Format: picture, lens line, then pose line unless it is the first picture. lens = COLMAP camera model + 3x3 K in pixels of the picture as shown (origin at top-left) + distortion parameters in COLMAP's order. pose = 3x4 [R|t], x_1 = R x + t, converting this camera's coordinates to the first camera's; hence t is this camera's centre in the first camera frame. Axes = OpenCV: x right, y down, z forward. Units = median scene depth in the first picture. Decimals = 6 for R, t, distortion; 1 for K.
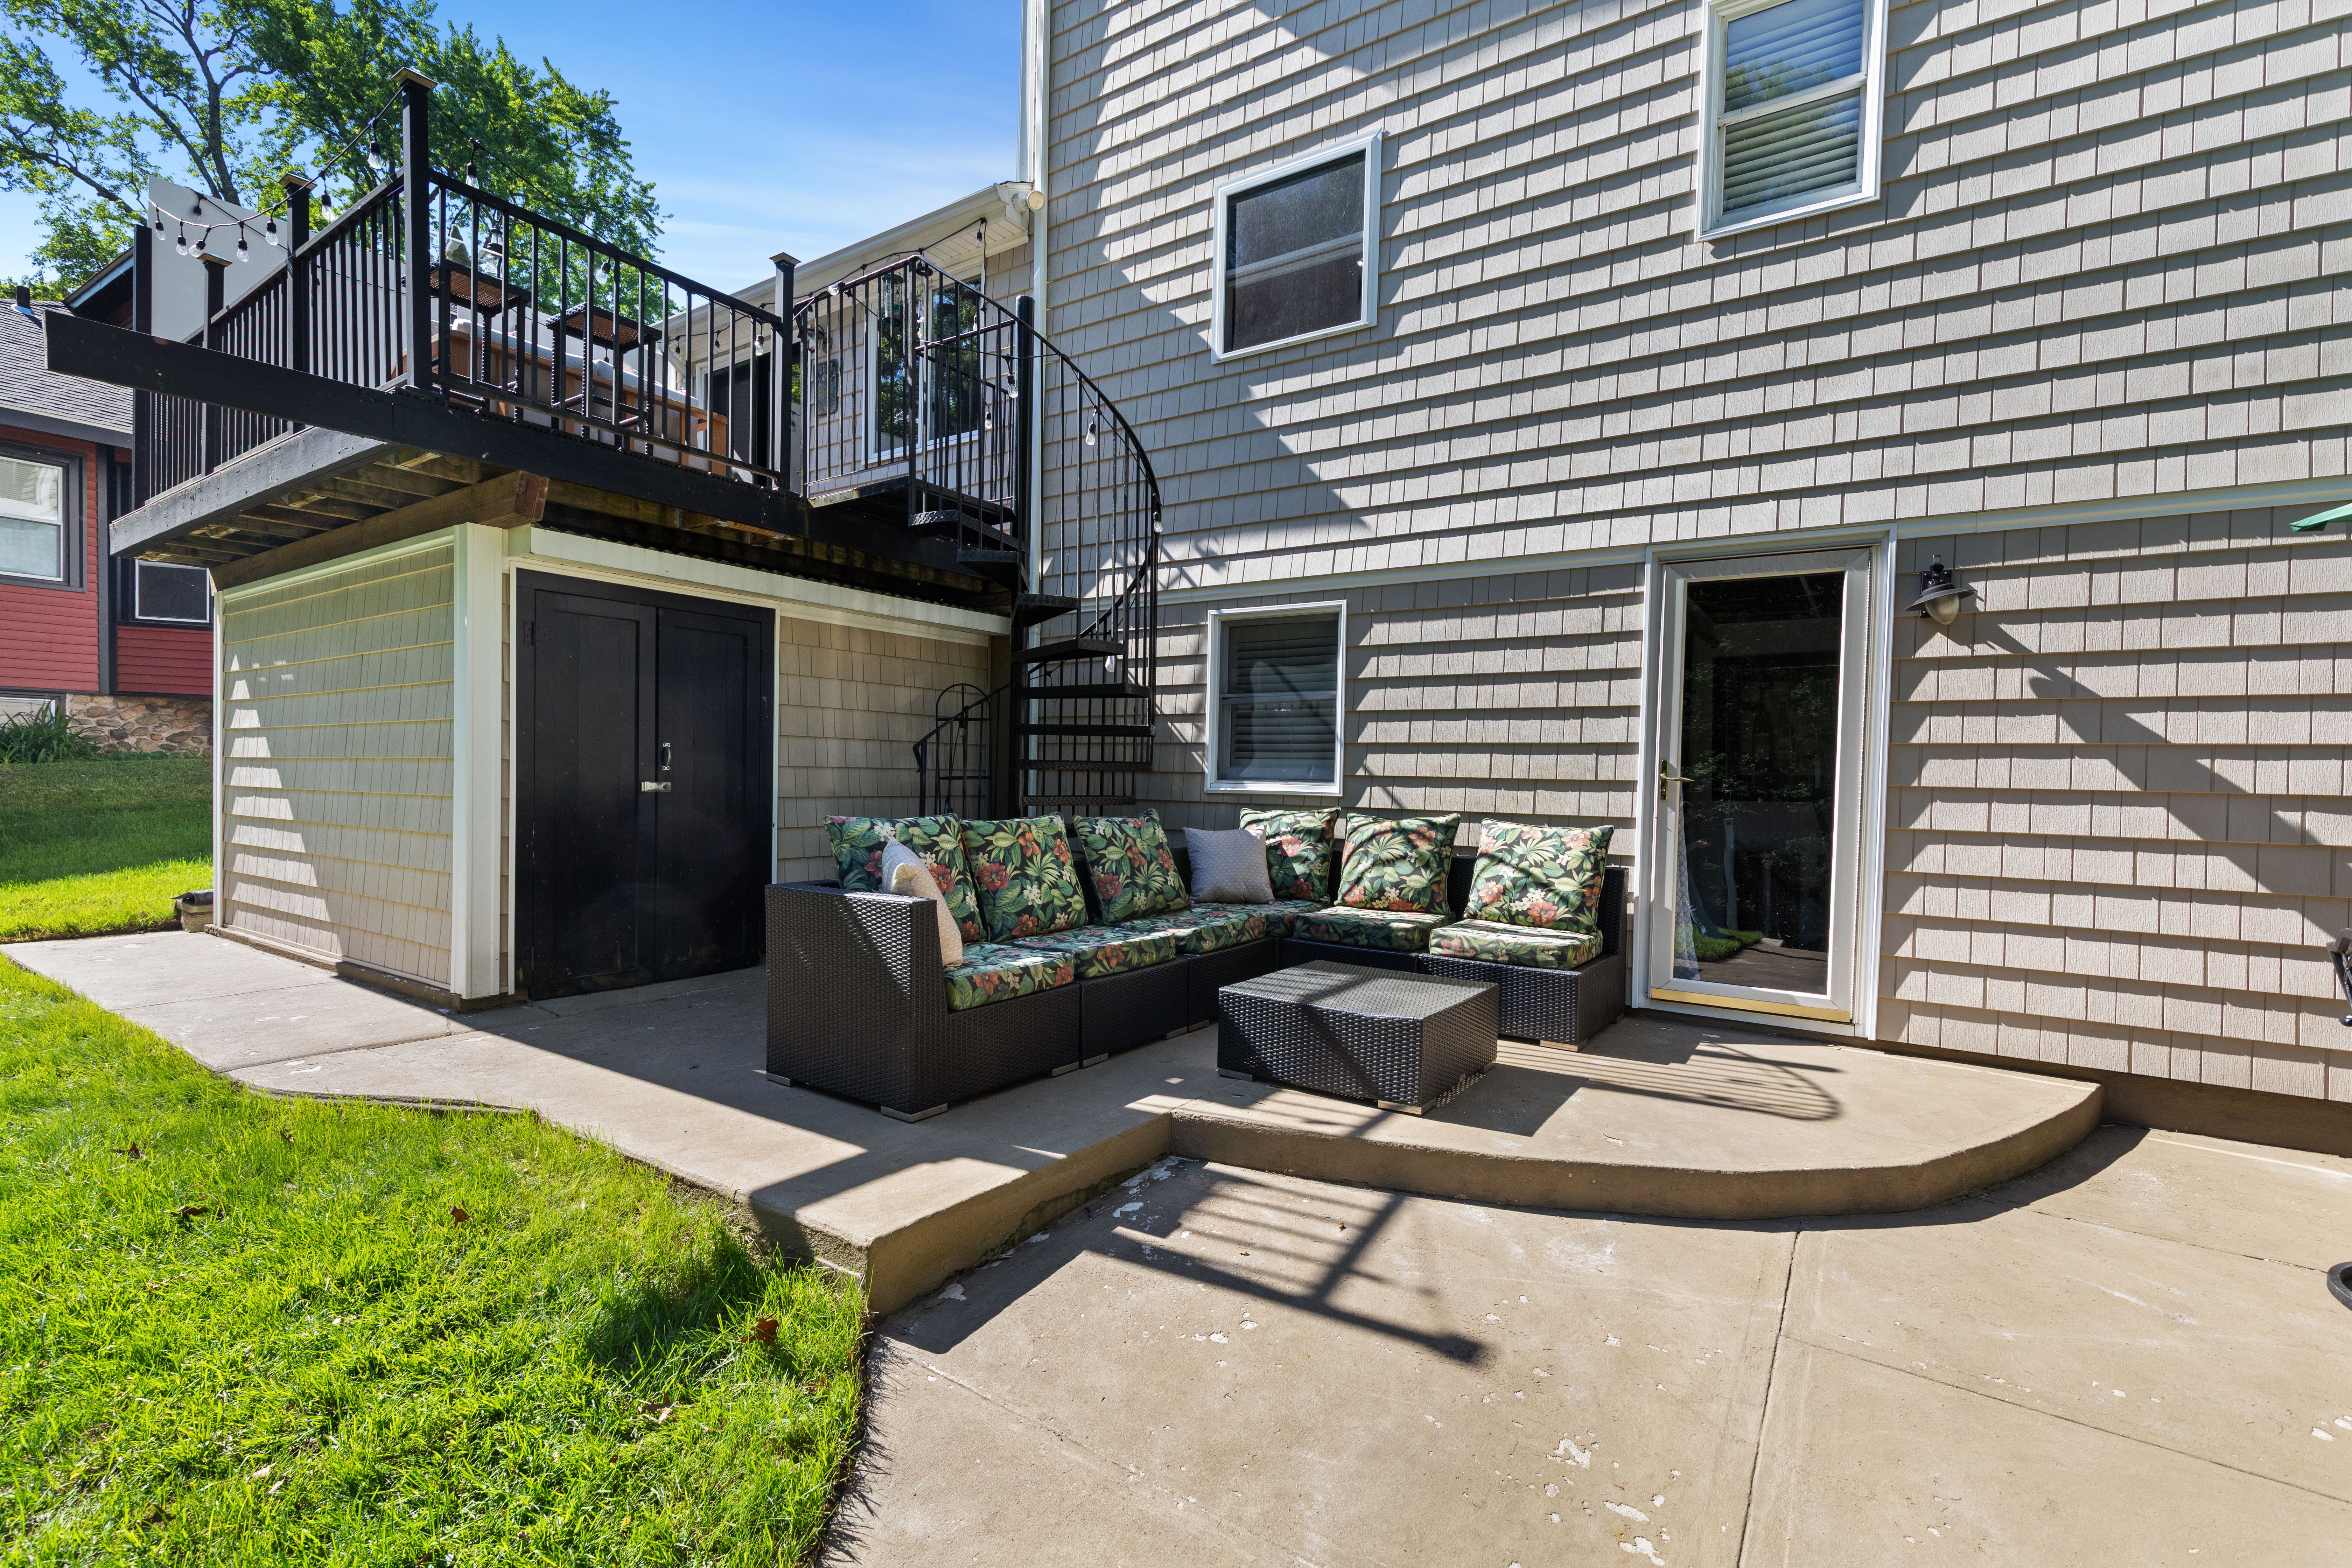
lens RADIAL K [[1052.7, 0, 1181.3], [0, 1052.7, 797.5], [0, 0, 1]] dist [0.006292, -0.000521]
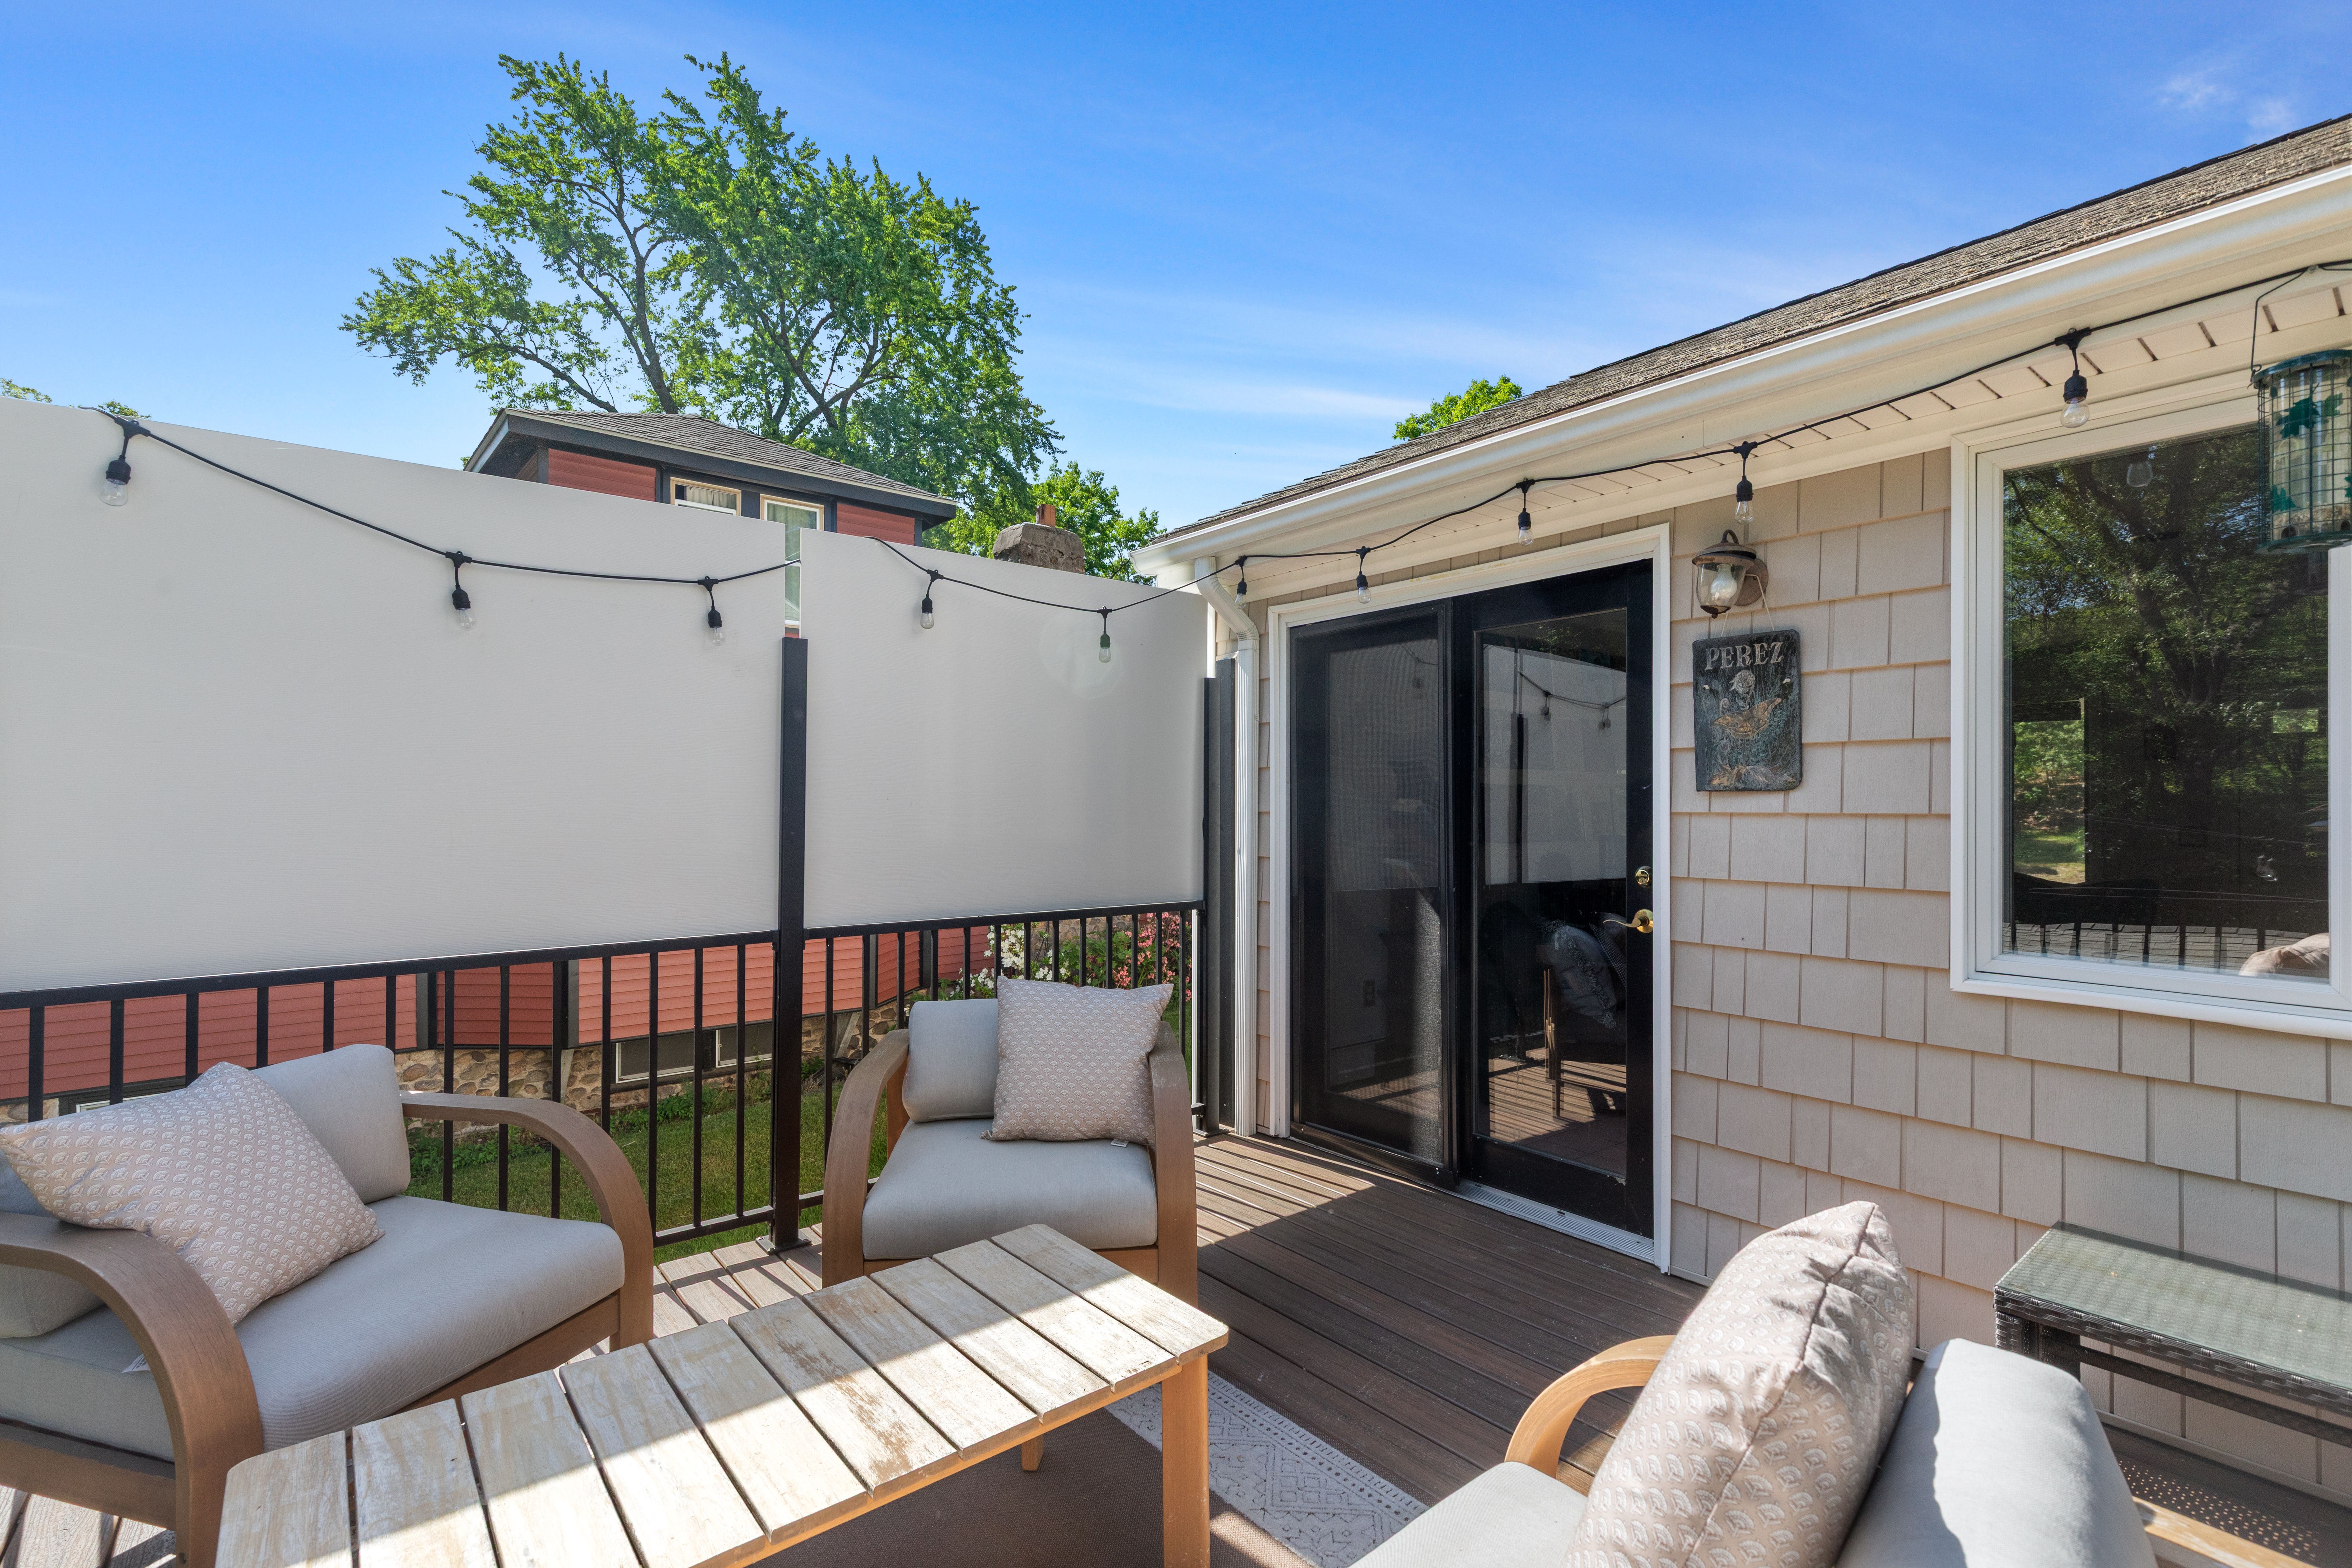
lens RADIAL K [[1052.7, 0, 1167.9], [0, 1052.7, 801.2], [0, 0, 1]] dist [0.006292, -0.000521]
pose [[0.954986, -0.018838, -0.296052, -0.674390], [0.009718, 0.999433, -0.032247, -0.573045], [0.296492, 0.027919, 0.954627, 1.025074]]
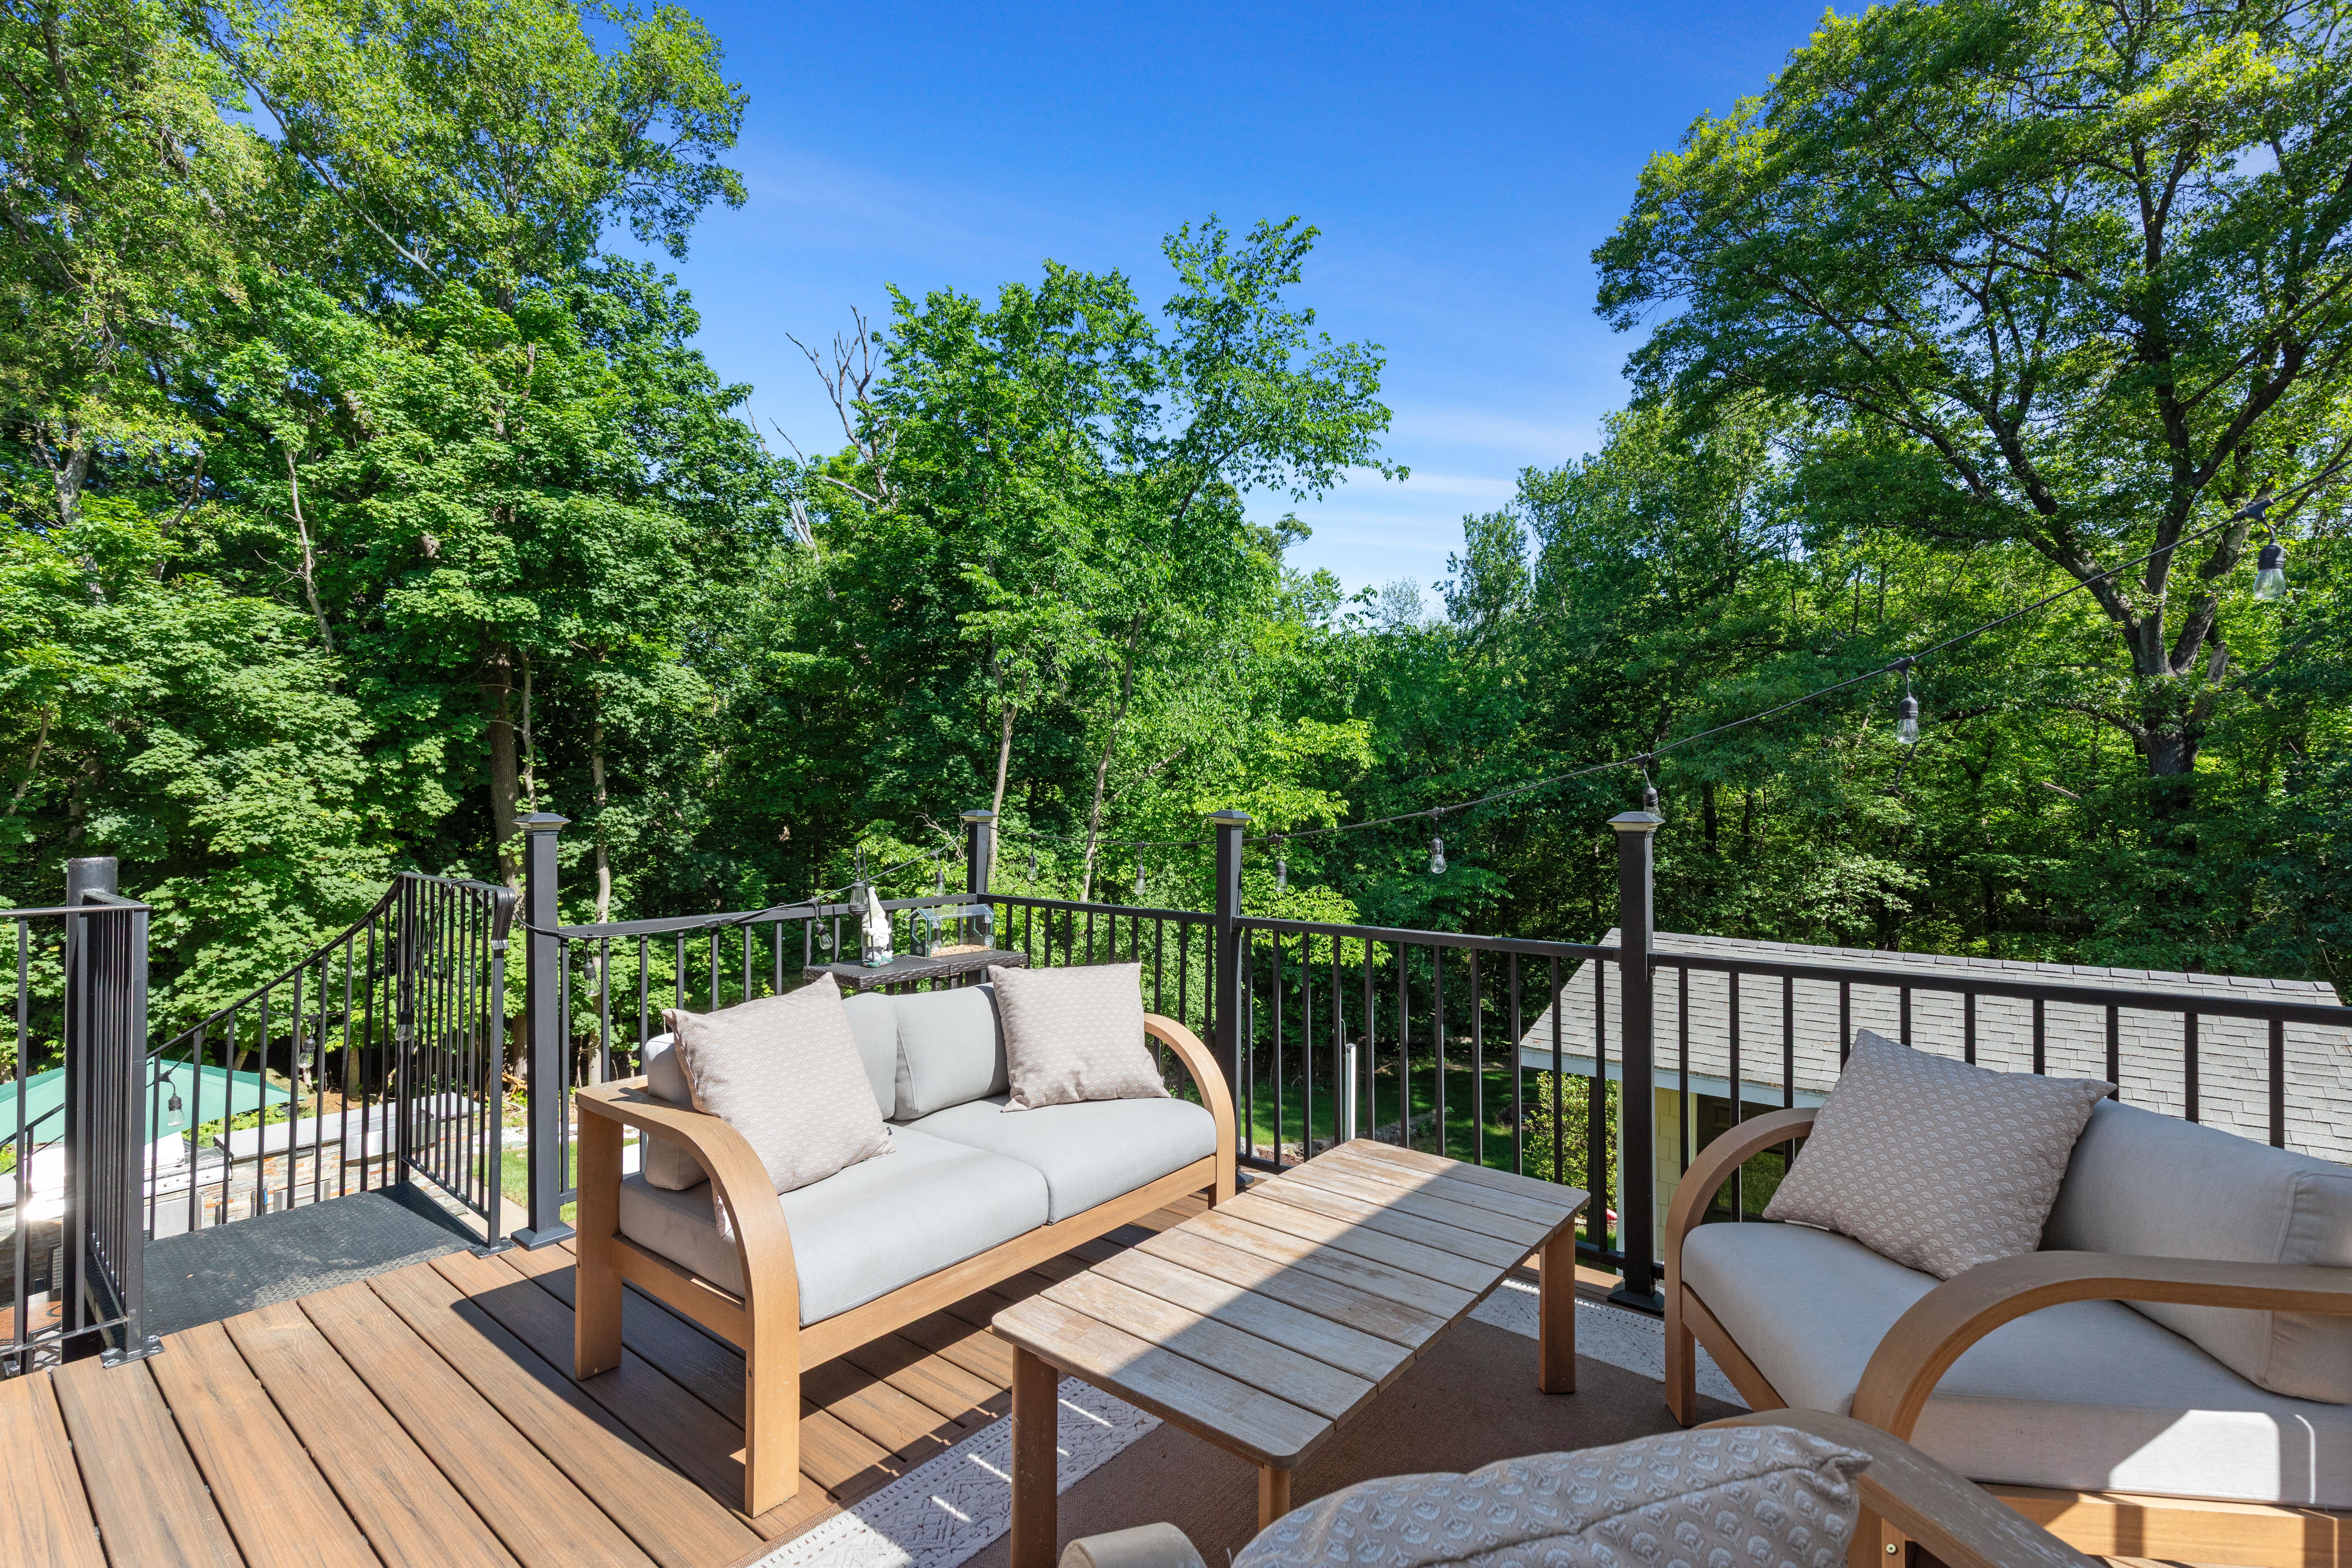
lens RADIAL K [[1052.7, 0, 1164.1], [0, 1052.7, 788.9], [0, 0, 1]] dist [0.006292, -0.000521]
pose [[-0.995810, -0.011707, 0.090698, -0.846384], [-0.011192, 0.999918, 0.006195, -0.592261], [-0.090763, 0.005154, -0.995859, 1.706622]]
